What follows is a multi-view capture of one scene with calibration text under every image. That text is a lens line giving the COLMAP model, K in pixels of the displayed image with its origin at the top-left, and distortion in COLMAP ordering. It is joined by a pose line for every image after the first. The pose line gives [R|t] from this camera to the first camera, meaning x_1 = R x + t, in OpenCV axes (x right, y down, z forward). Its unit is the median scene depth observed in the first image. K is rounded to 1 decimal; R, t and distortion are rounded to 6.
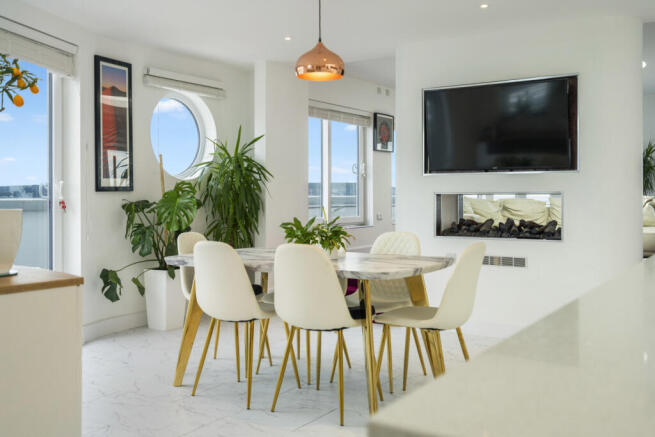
lens RADIAL K [[648.7, 0, 327.2], [0, 648.7, 215.3], [0, 0, 1]] dist [-0.002386, 0.000000]
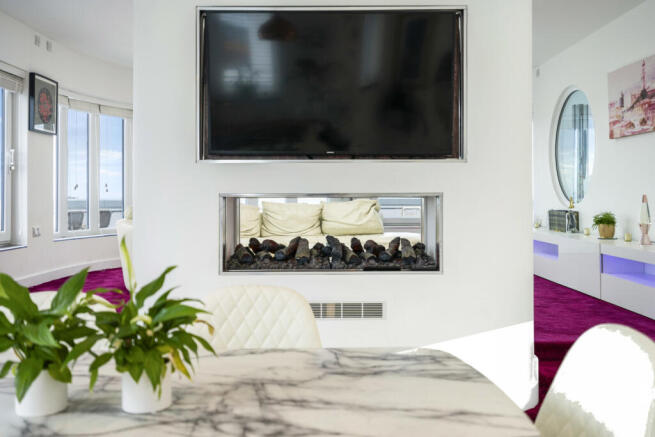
lens RADIAL K [[648.7, 0, 333.6], [0, 648.7, 199.9], [0, 0, 1]] dist [-0.002386, 0.000000]
pose [[0.828757, -0.002012, 0.559605, -0.063217], [0.017990, 0.999572, -0.023049, -0.015169], [-0.559319, 0.029169, 0.828439, 0.464992]]
